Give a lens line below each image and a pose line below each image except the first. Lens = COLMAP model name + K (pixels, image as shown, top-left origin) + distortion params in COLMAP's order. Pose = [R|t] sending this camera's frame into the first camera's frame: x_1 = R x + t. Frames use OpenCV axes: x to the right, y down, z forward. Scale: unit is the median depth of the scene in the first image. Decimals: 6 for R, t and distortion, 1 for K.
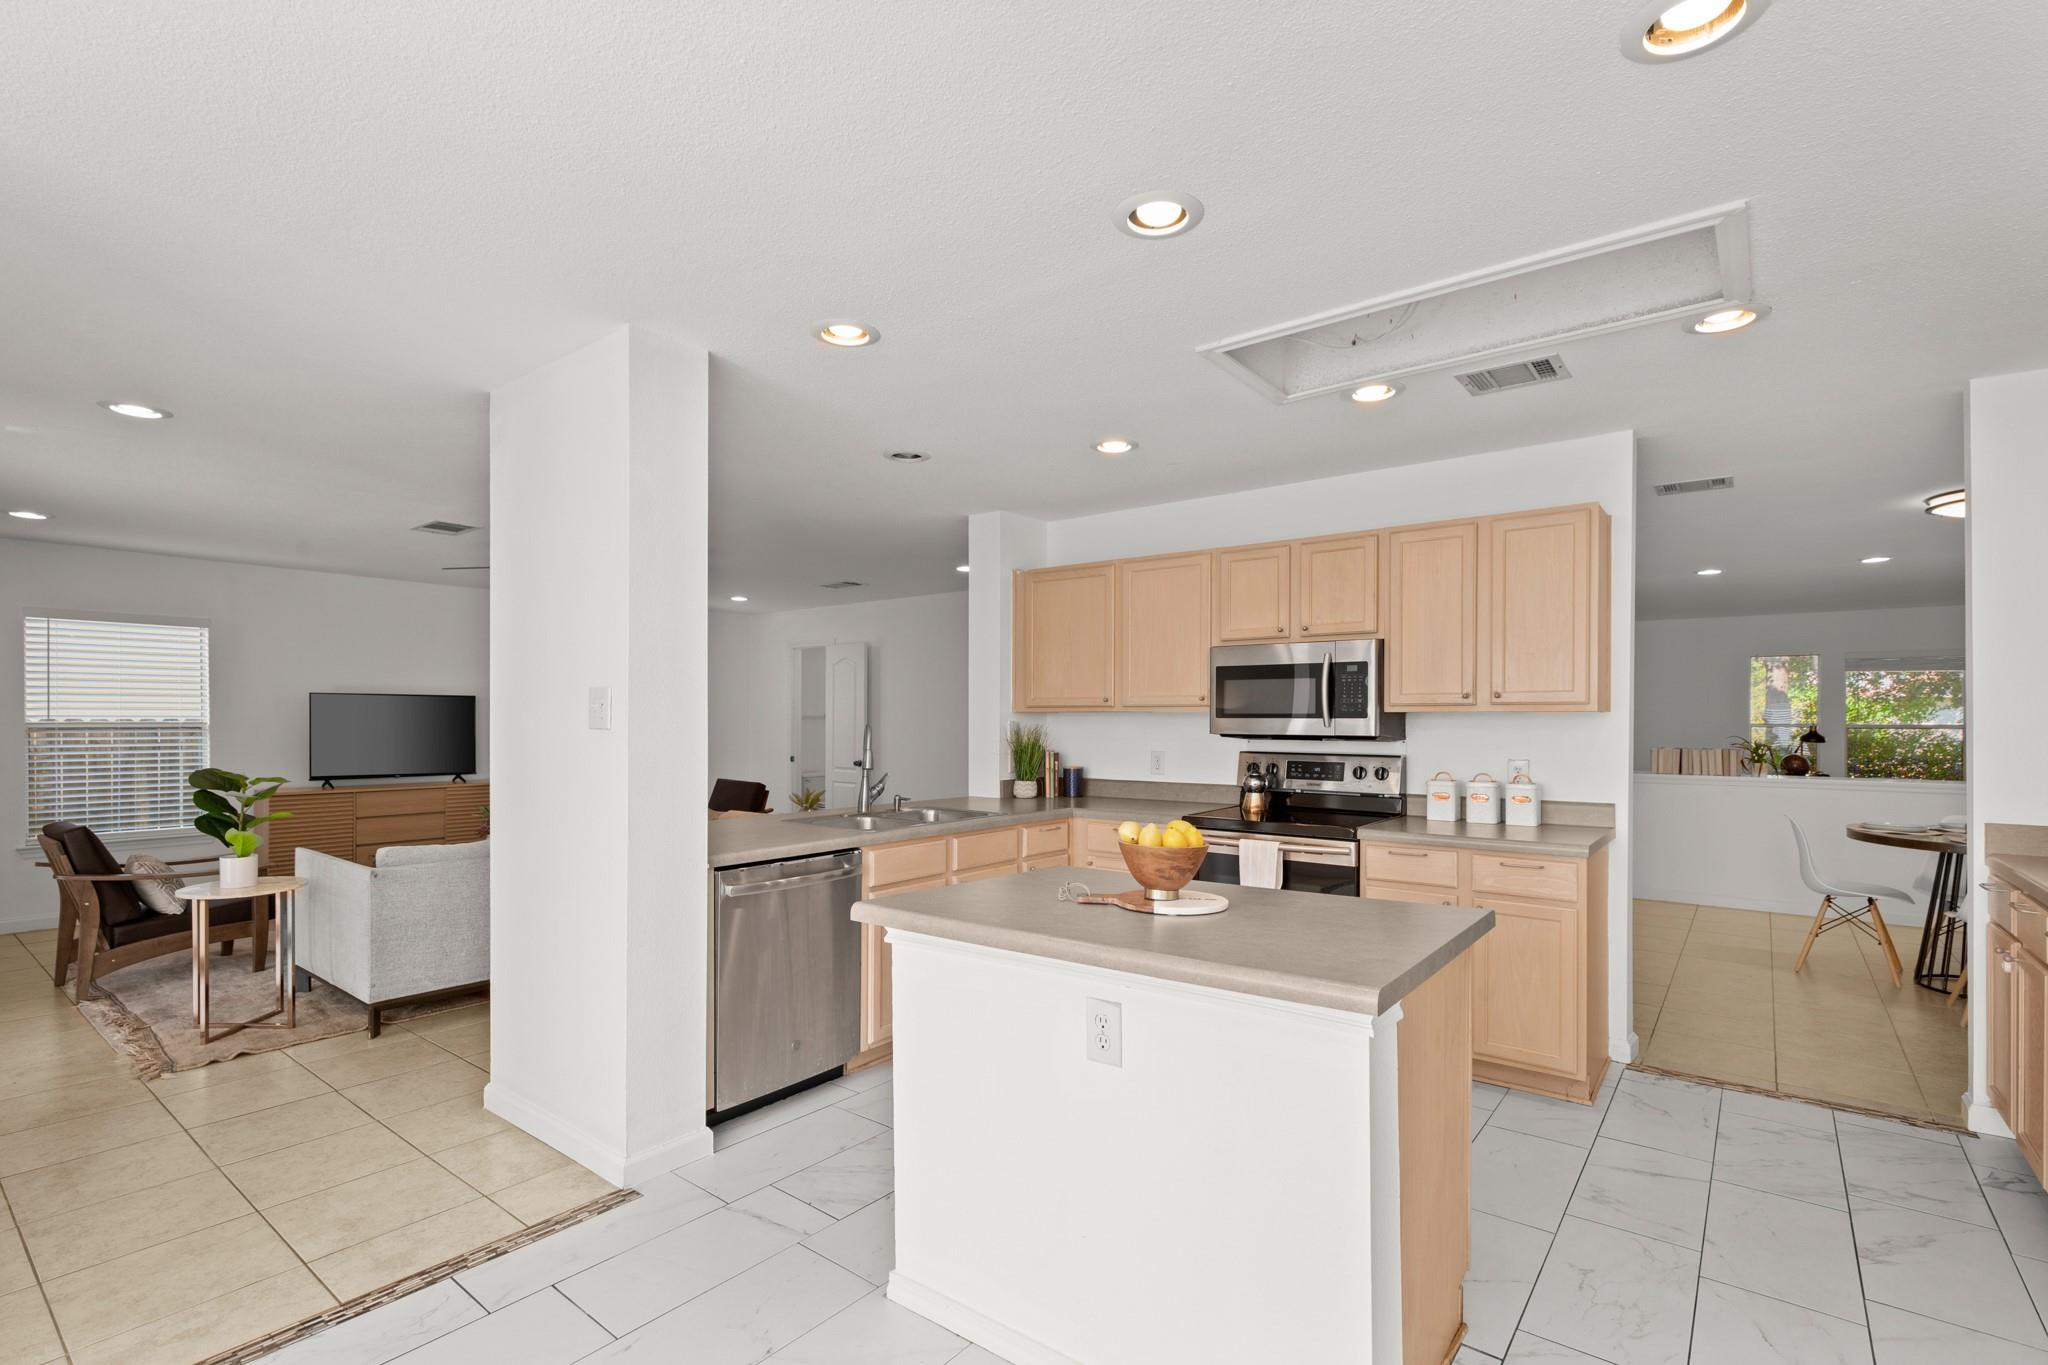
lens RADIAL K [[947.6, 0, 1030.0], [0, 947.6, 714.5], [0, 0, 1]] dist [0.002096, -0.000738]
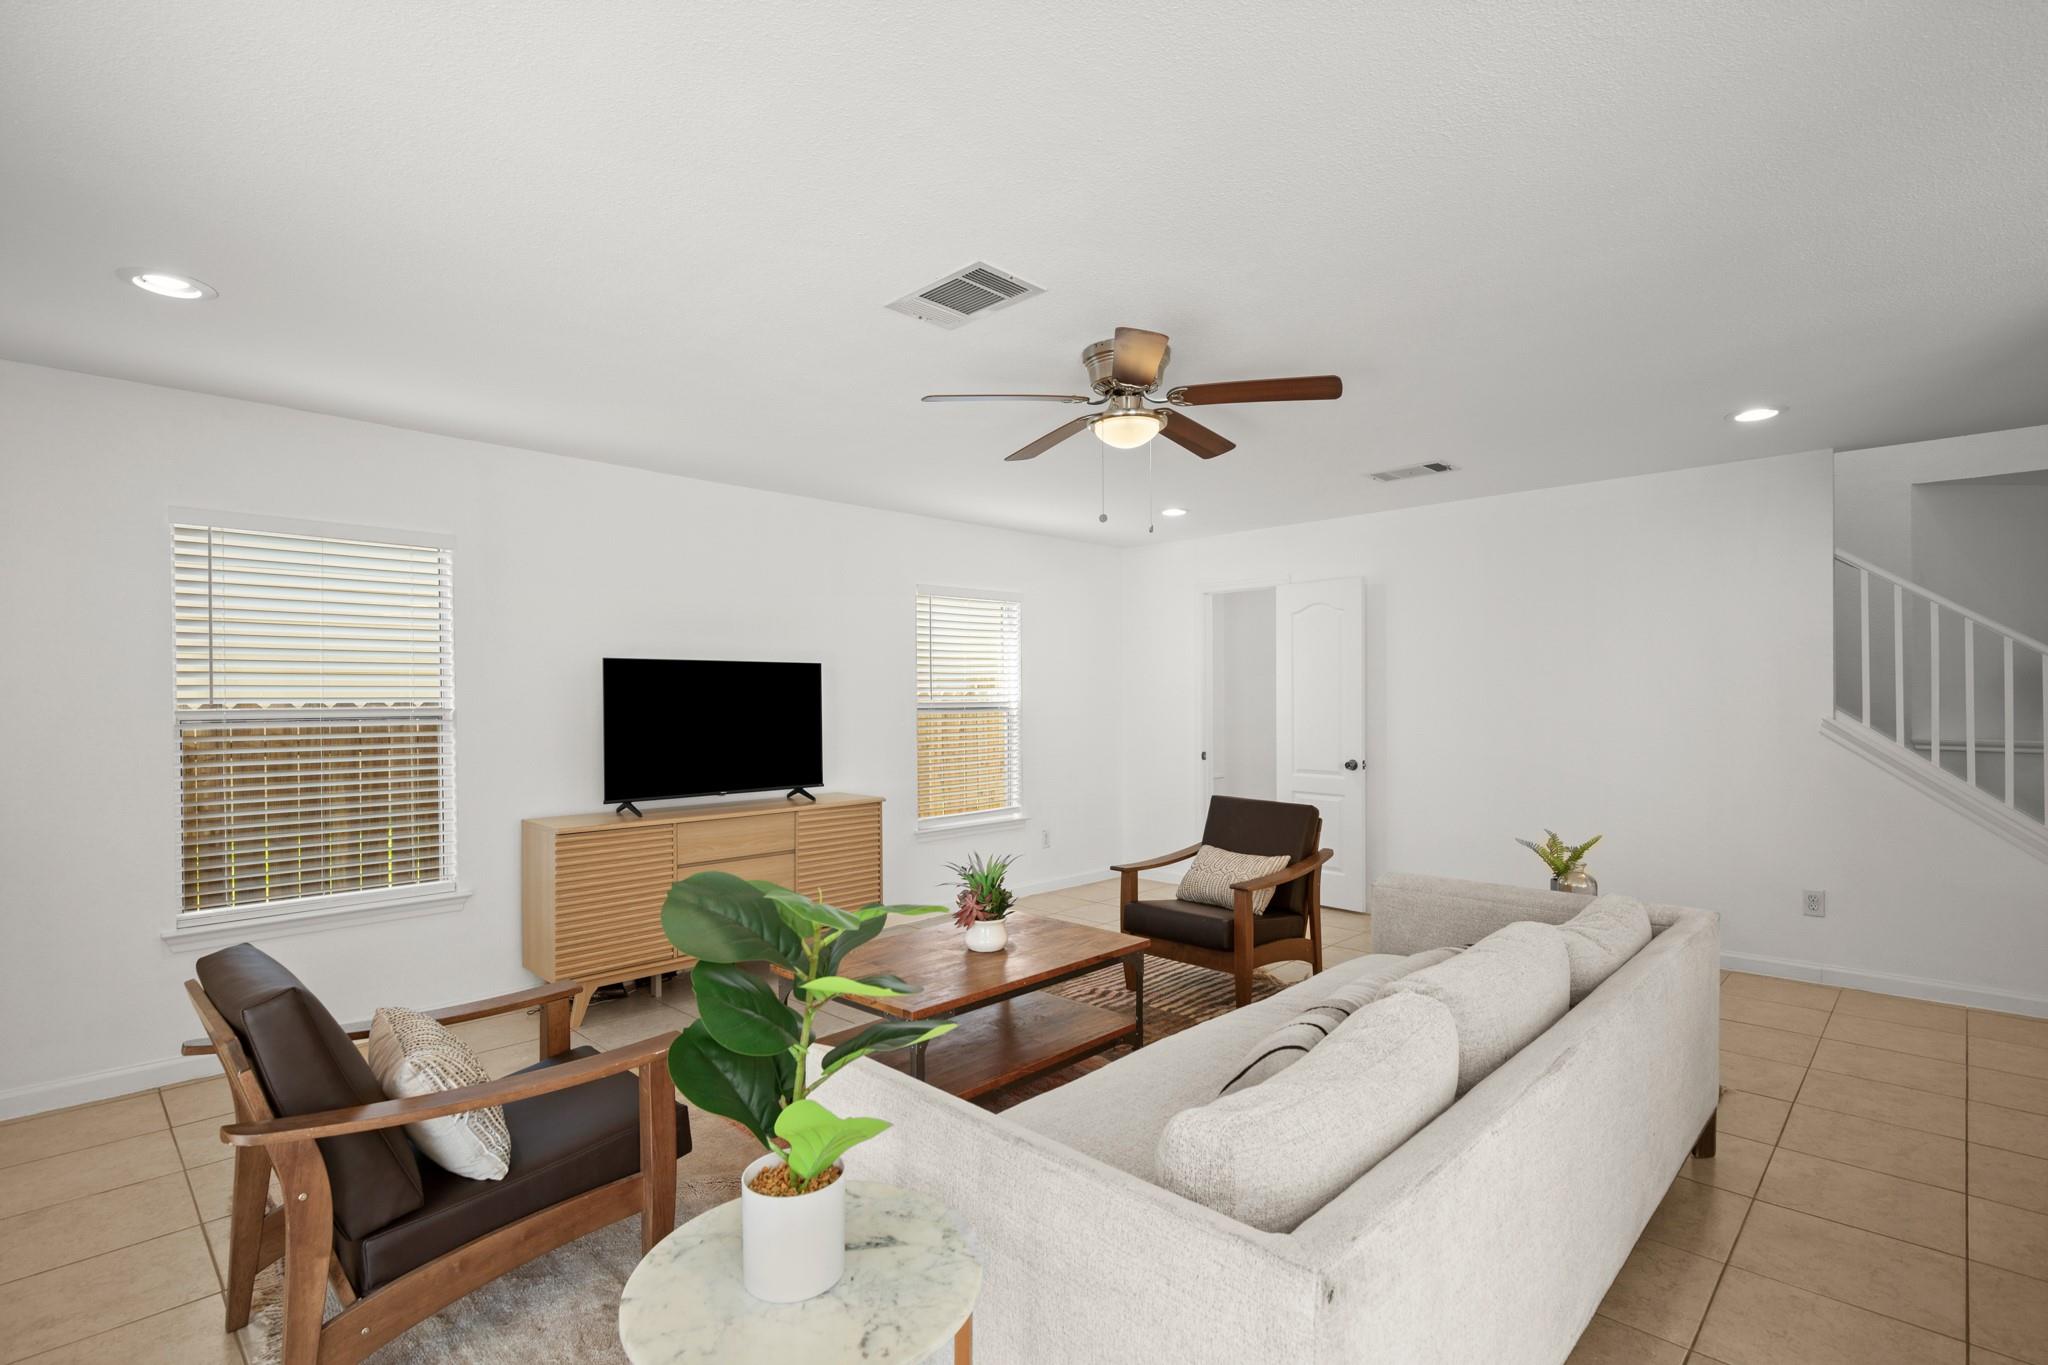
lens RADIAL K [[973.8, 0, 1034.2], [0, 973.8, 700.2], [0, 0, 1]] dist [-0.004870, -0.001394]
pose [[0.994792, -0.005514, -0.101775, -0.665812], [0.006190, 0.999961, 0.006325, 0.002980], [0.101736, -0.006922, 0.994787, 0.649086]]
